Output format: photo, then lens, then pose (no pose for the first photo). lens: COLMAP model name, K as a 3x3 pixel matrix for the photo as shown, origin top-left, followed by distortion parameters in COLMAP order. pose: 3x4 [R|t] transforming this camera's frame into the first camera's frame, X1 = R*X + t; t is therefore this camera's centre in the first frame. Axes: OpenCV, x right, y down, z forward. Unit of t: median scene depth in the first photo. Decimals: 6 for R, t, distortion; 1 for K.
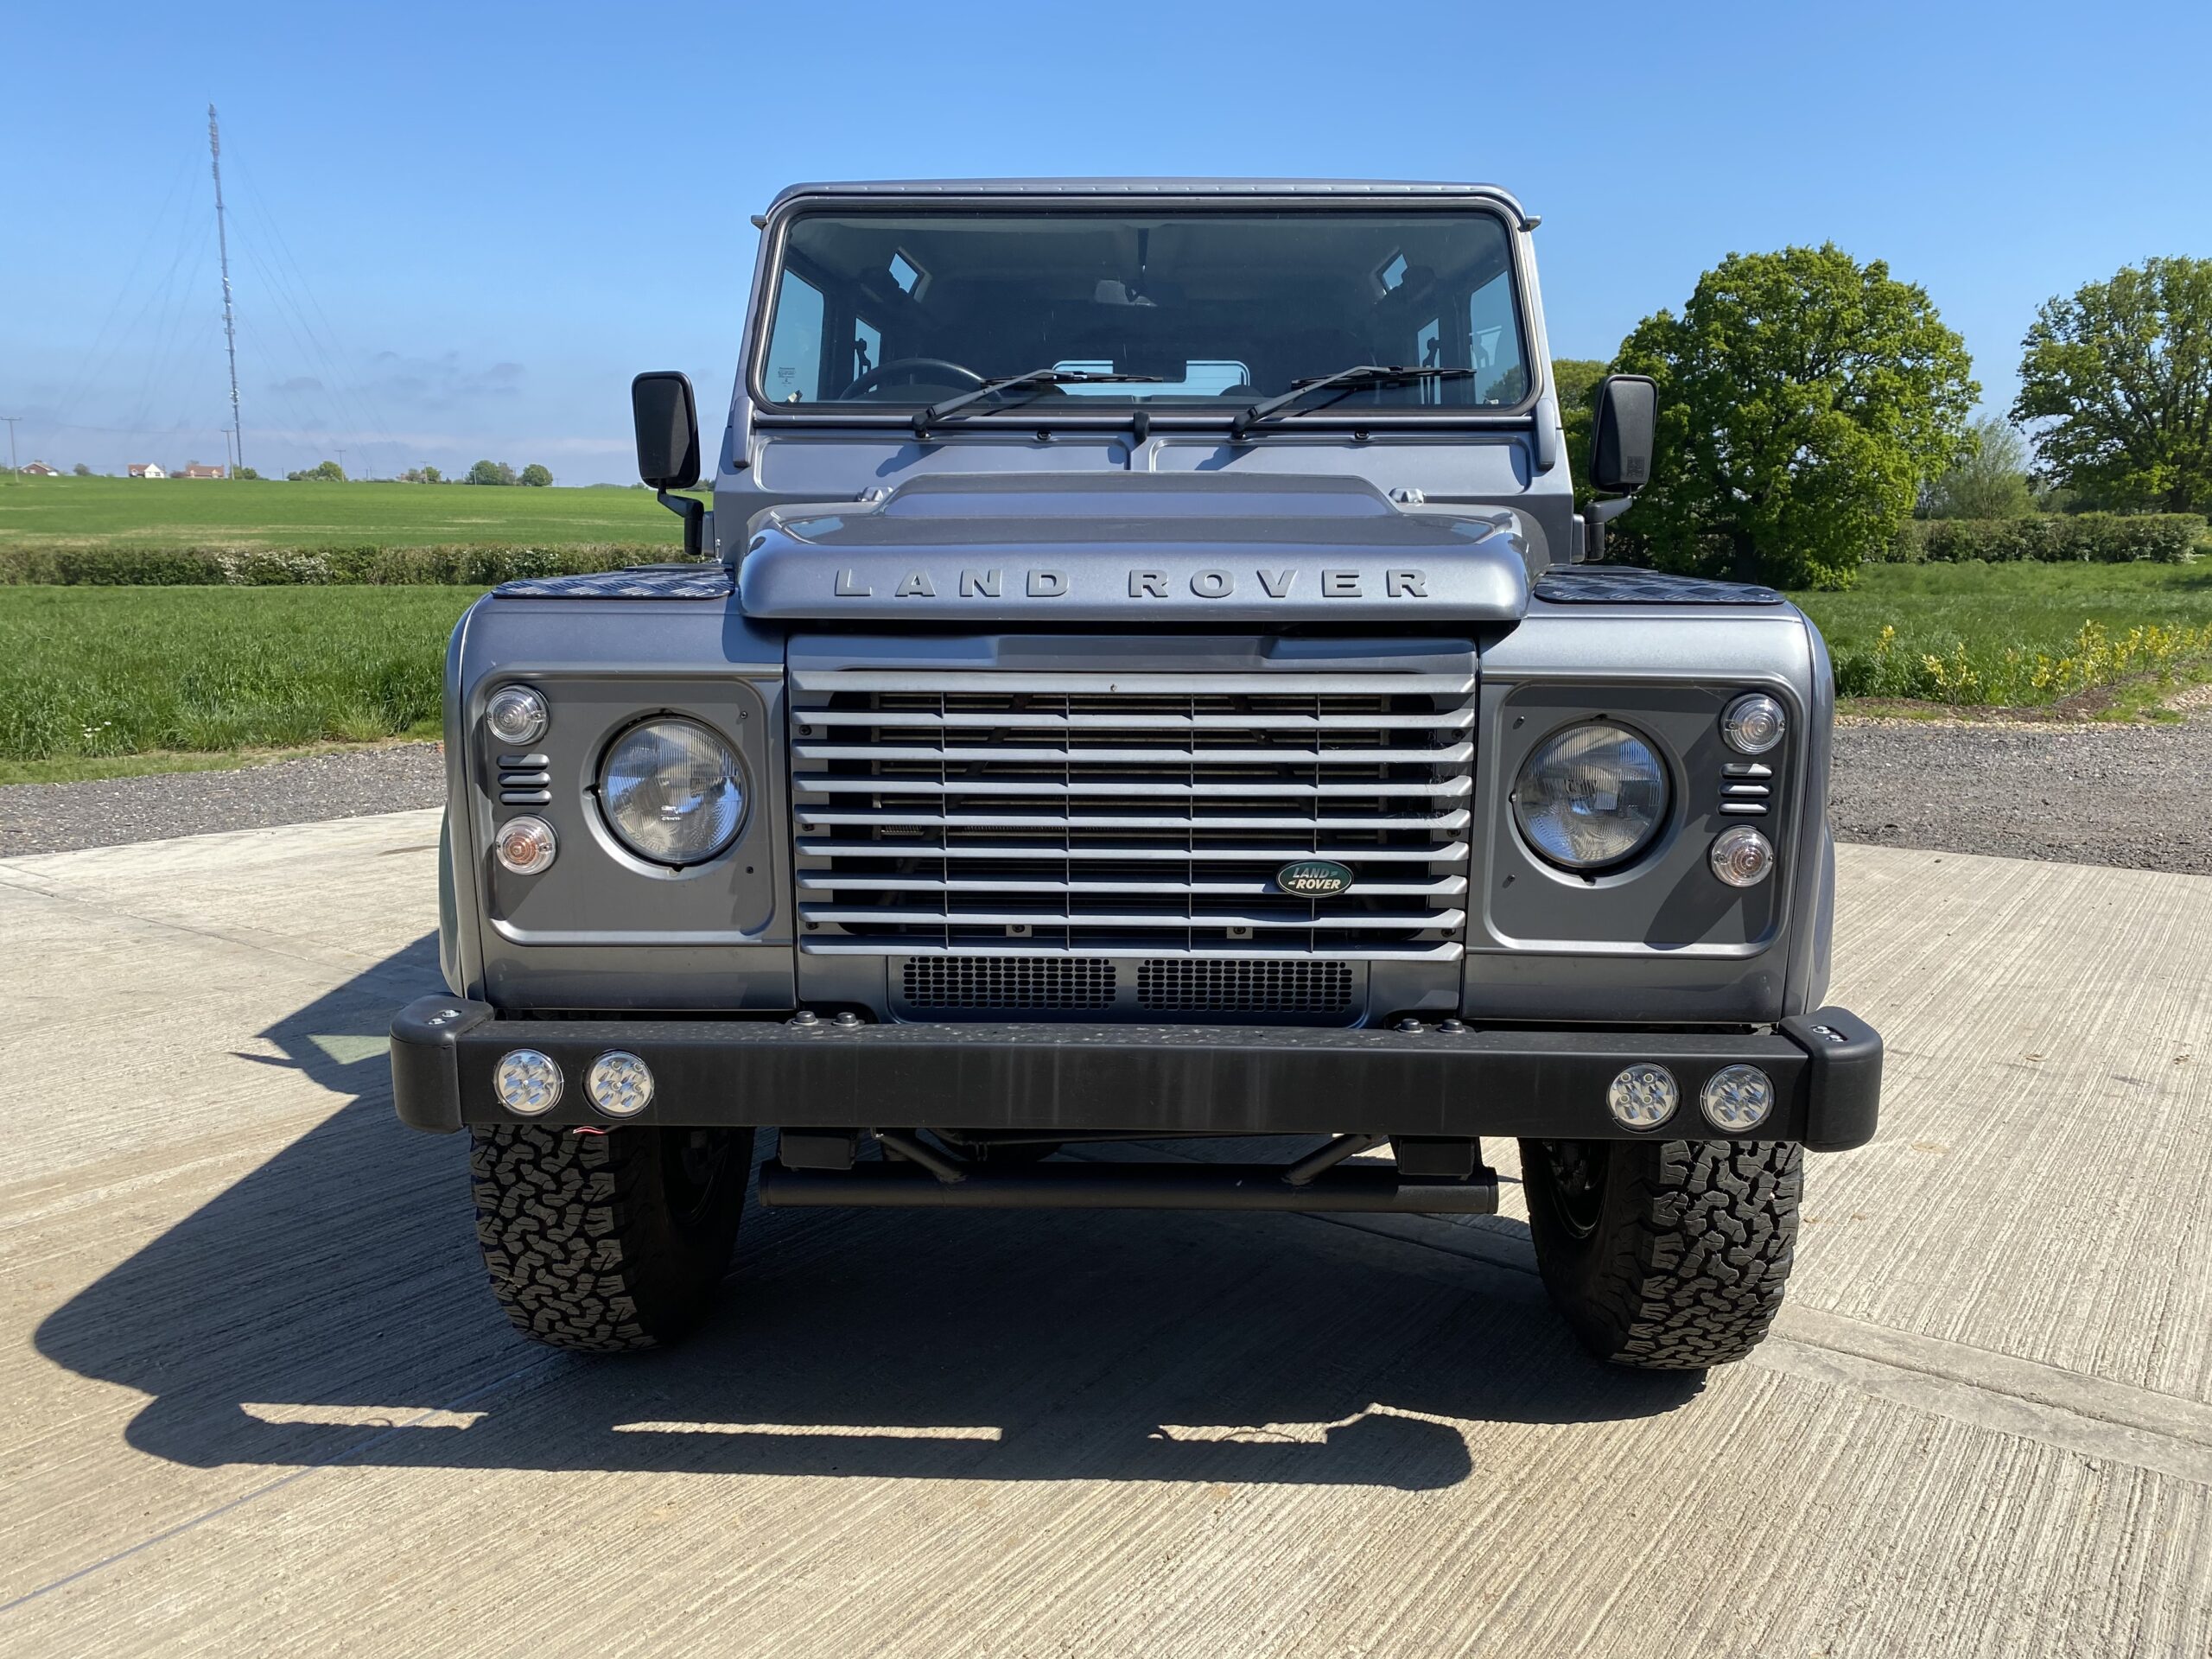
lens RADIAL K [[1677.8, 0, 1122.3], [0, 1677.8, 819.6], [0, 0, 1]] dist [0.032587, -0.029712]
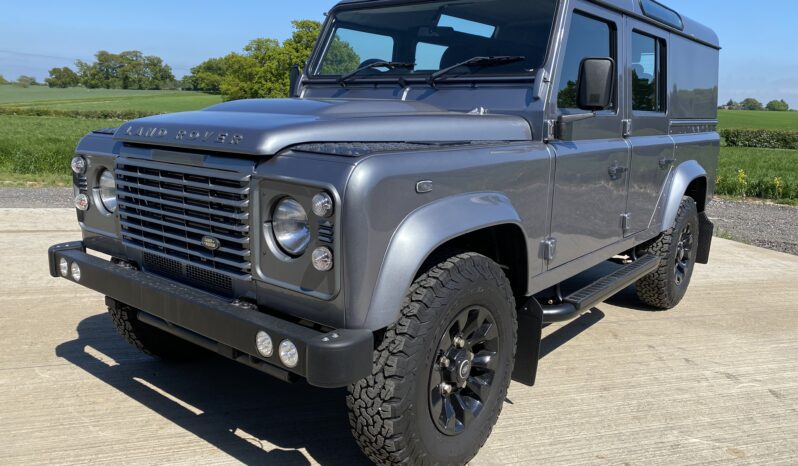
lens RADIAL K [[609.2, 0, 401.2], [0, 609.2, 232.0], [0, 0, 1]] dist [0.007681, -0.002550]
pose [[0.805122, 0.133499, -0.577890, 0.821664], [-0.128679, 0.990449, 0.049528, -0.063022], [0.578982, 0.034486, 0.814611, 0.301392]]
